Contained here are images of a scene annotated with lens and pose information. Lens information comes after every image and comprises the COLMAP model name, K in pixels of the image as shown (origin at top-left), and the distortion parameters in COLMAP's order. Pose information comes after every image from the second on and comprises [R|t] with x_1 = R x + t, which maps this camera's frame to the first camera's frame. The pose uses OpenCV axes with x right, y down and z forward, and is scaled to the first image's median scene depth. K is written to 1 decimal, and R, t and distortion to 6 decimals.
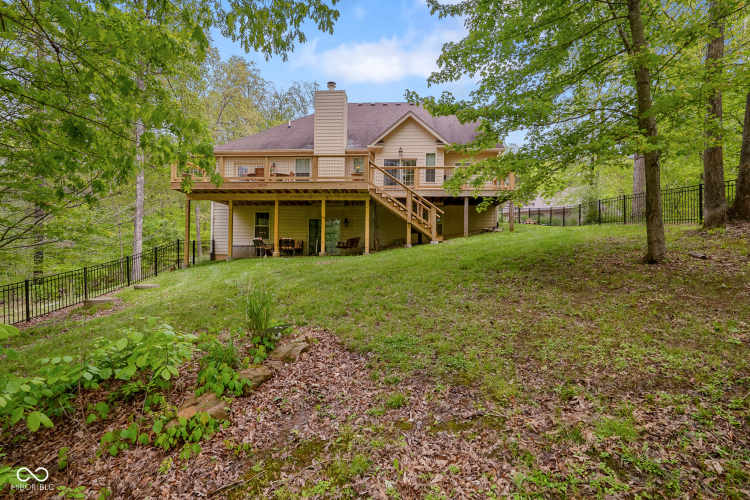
lens RADIAL K [[342.5, 0, 375.0], [0, 342.5, 250.0], [0, 0, 1]] dist [-0.000007, -0.000014]
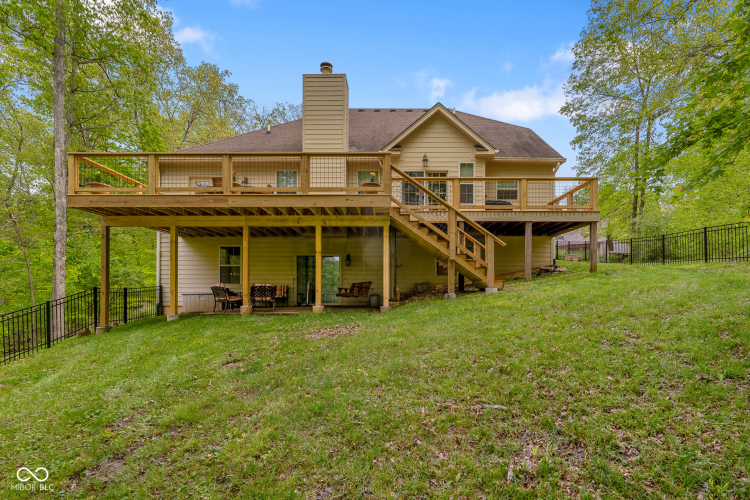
lens RADIAL K [[338.2, 0, 379.1], [0, 338.2, 290.8], [0, 0, 1]] dist [-0.000063, -0.000021]
pose [[0.998785, -0.007827, 0.048662, -0.065090], [0.007332, 0.999920, 0.010329, -0.026797], [-0.048739, -0.009959, 0.998762, 0.336319]]
